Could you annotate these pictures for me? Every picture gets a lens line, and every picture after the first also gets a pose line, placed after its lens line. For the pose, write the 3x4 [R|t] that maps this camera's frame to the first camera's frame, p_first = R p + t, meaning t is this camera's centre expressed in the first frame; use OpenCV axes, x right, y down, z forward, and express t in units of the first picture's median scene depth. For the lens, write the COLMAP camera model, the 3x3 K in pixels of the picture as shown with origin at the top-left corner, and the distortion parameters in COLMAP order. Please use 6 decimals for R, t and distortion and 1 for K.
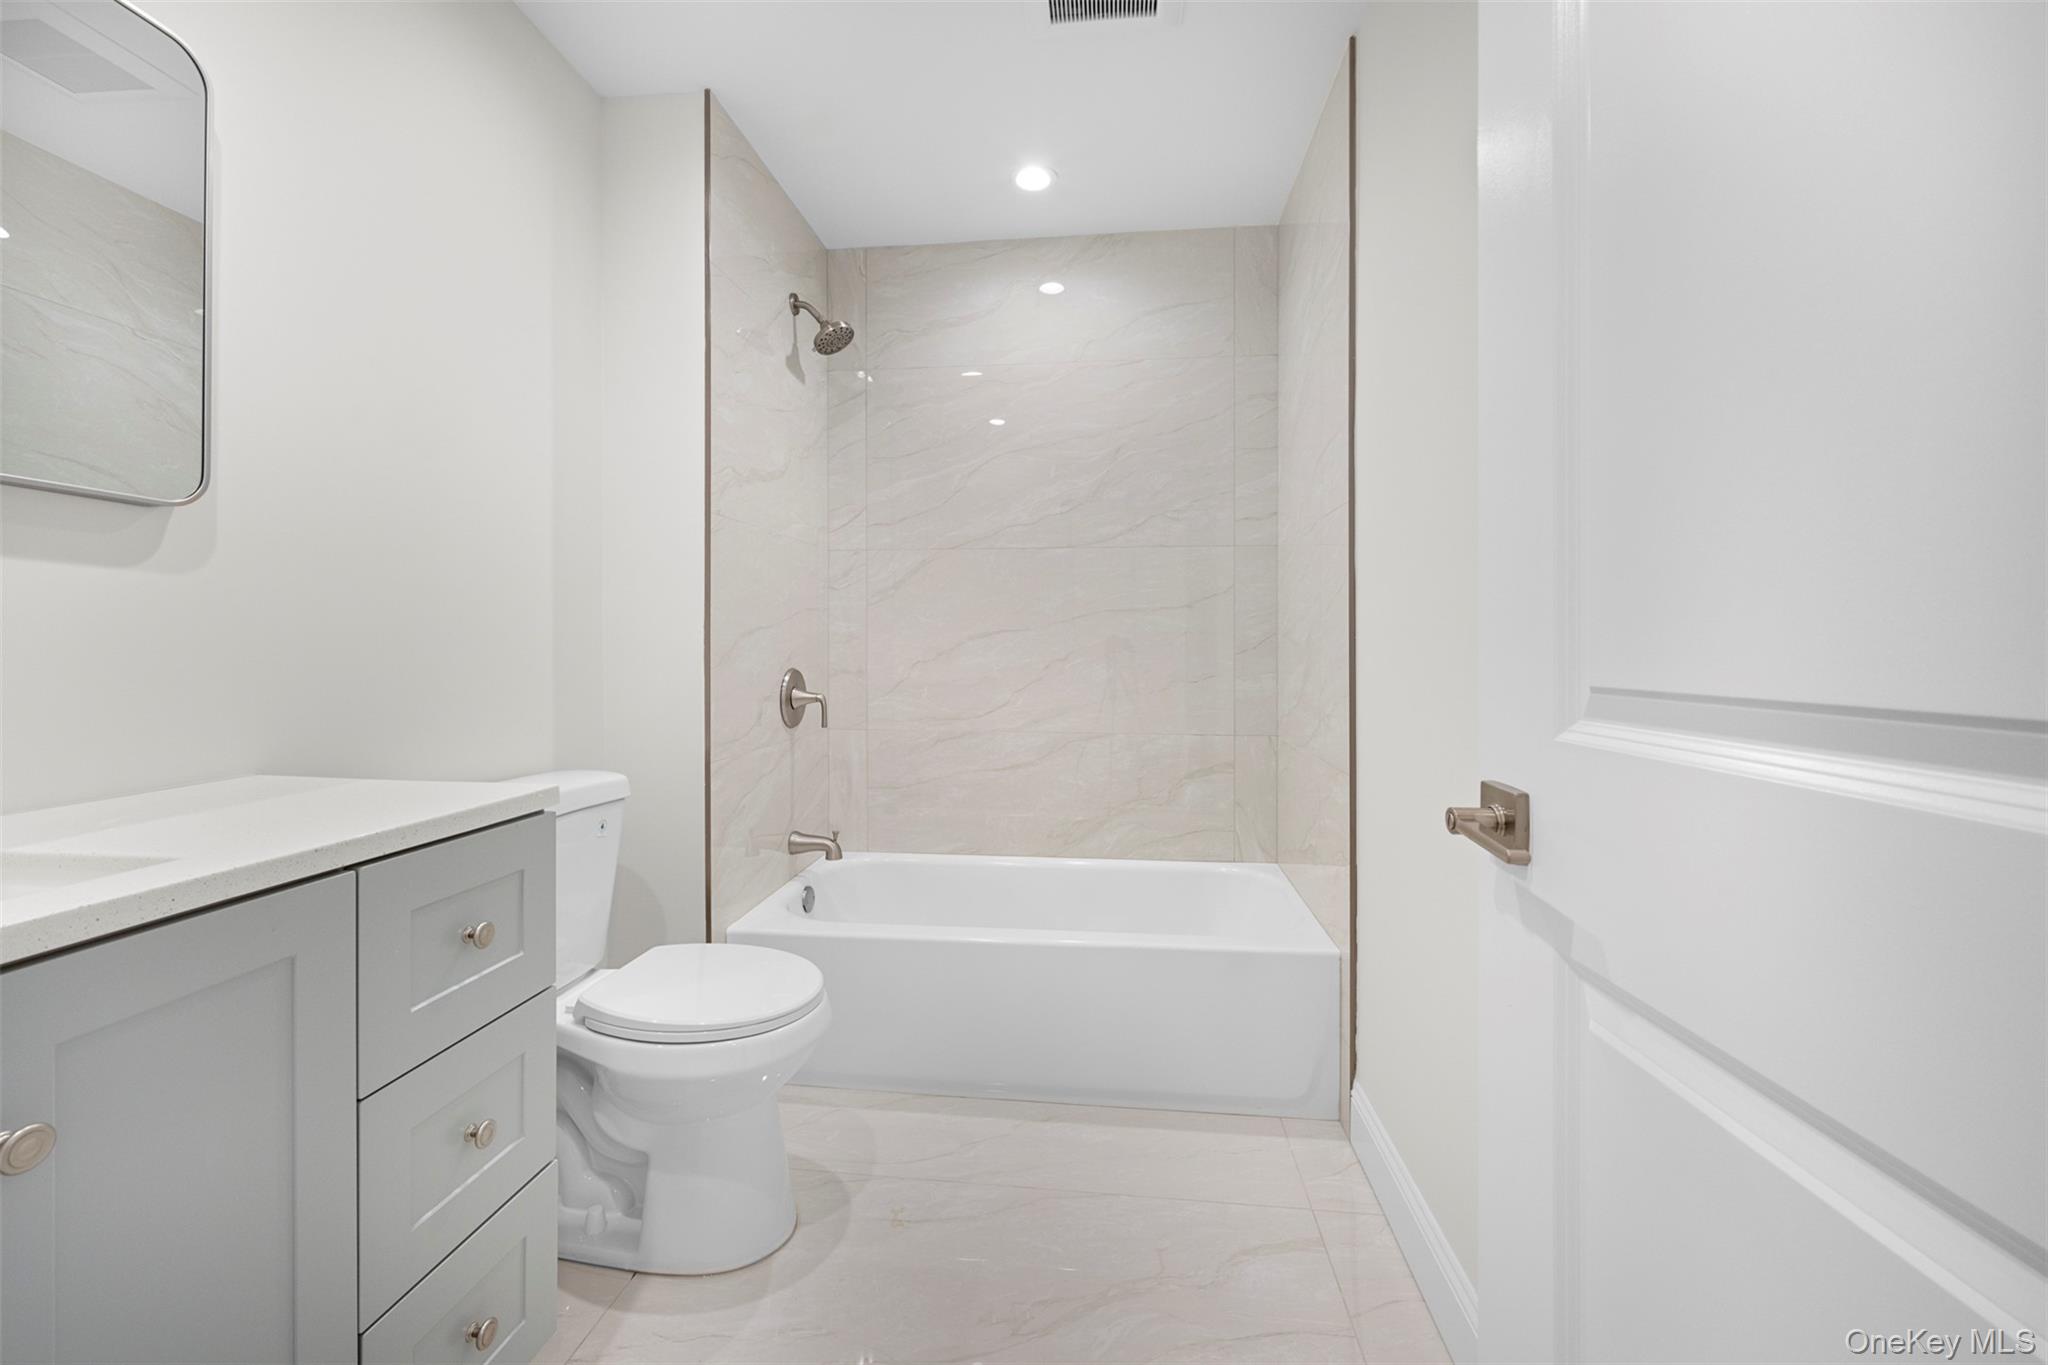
lens RADIAL K [[838.4, 0, 1026.9], [0, 838.4, 671.9], [0, 0, 1]] dist [0.001377, 0.000329]
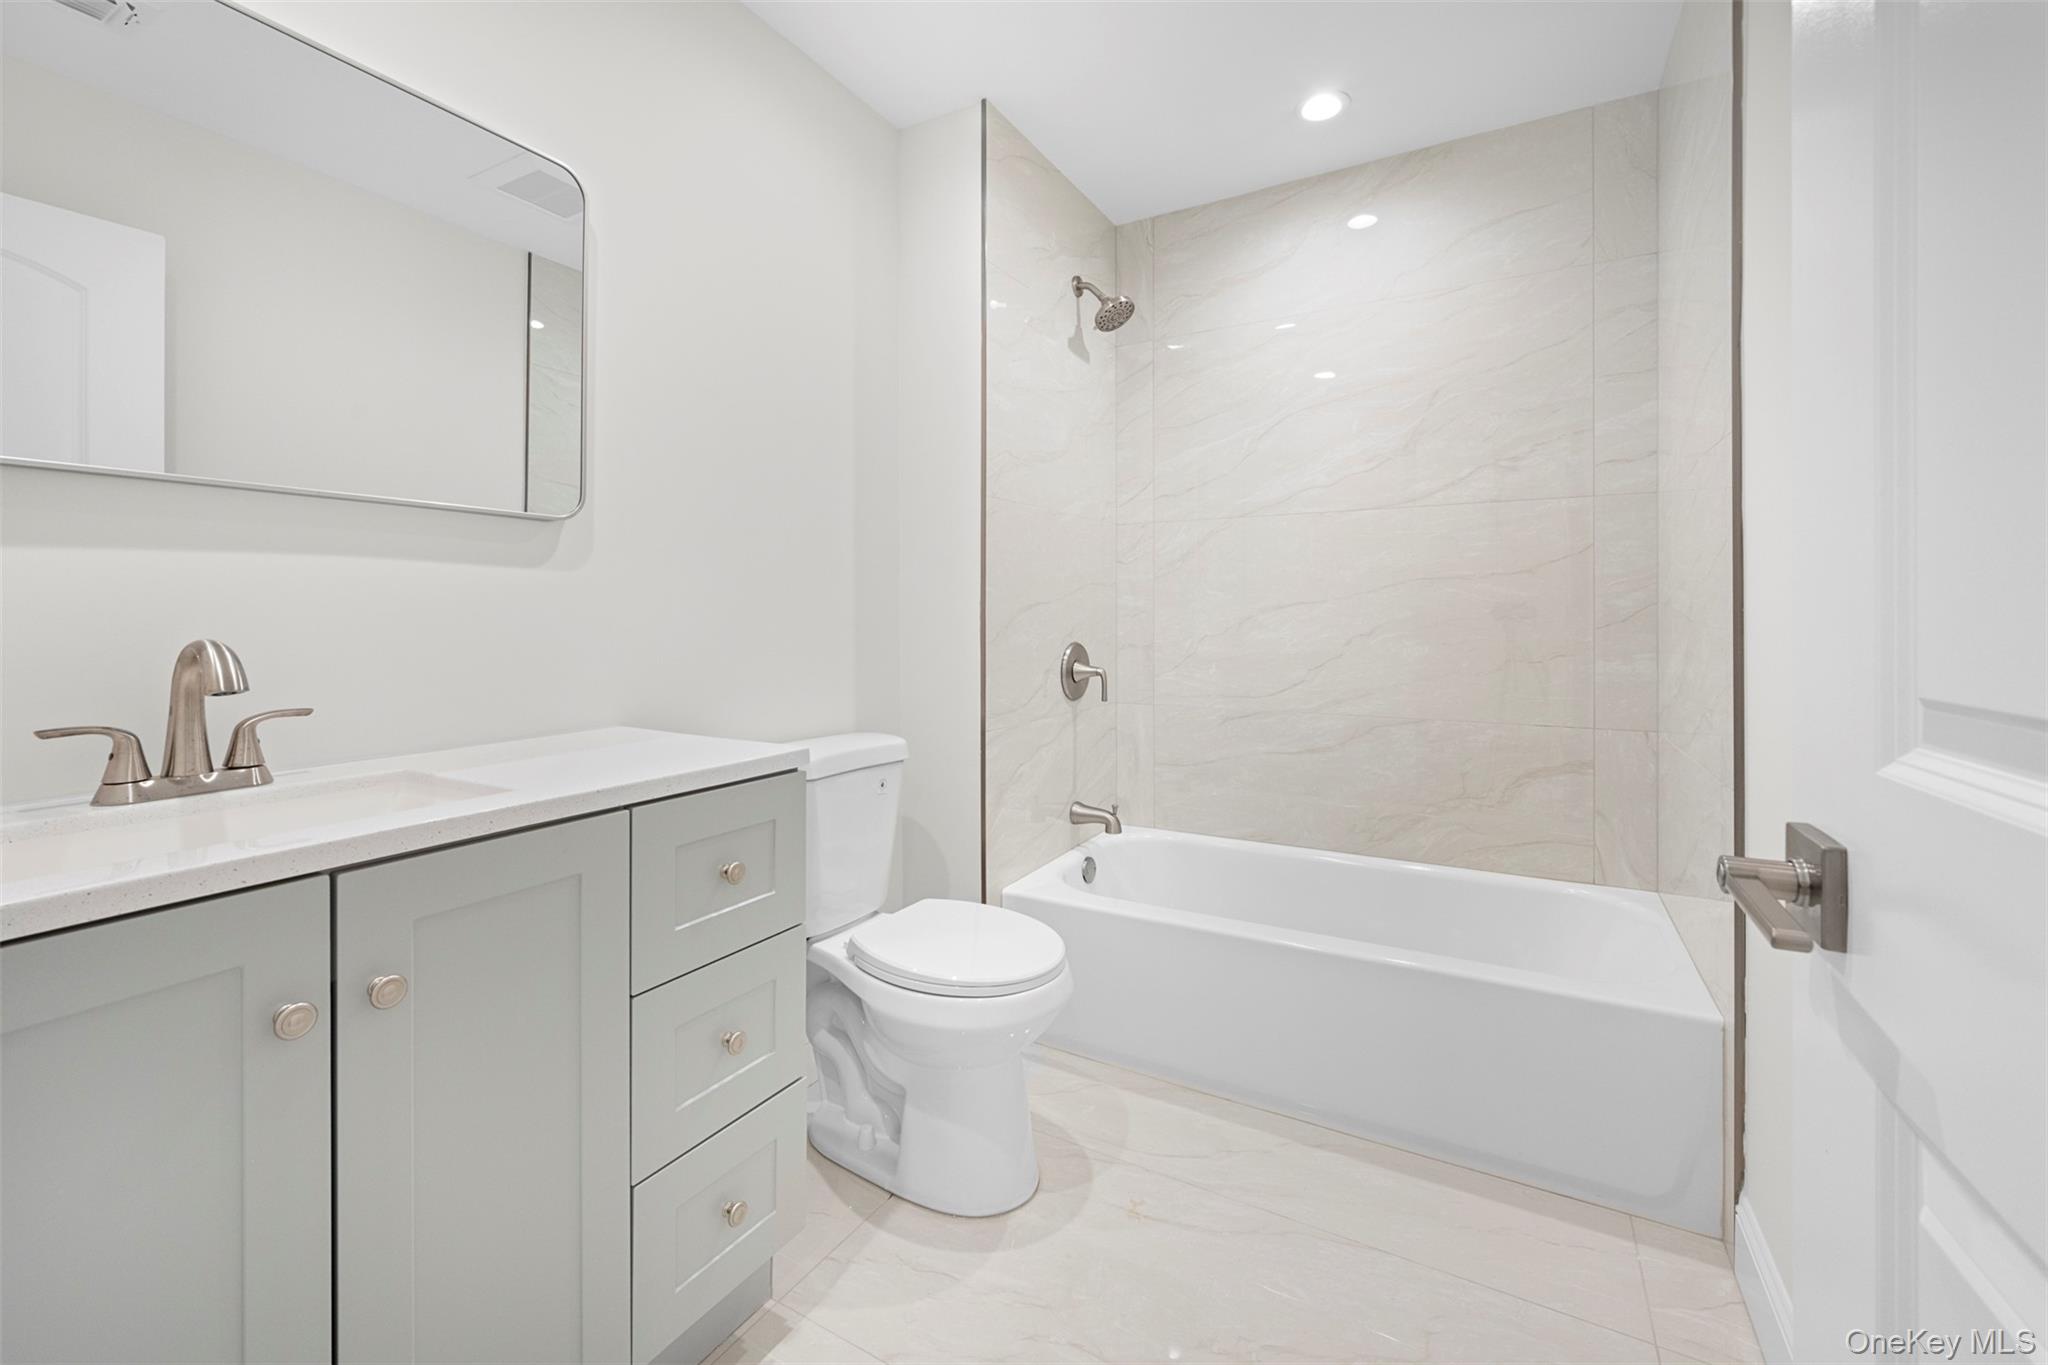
lens RADIAL K [[846.8, 0, 1026.6], [0, 846.8, 638.7], [0, 0, 1]] dist [0.000918, -0.000043]
pose [[0.917562, 0.006317, -0.397543, 0.095388], [-0.007938, 0.999966, -0.002430, -0.007038], [0.397514, 0.005386, 0.917580, 0.036056]]
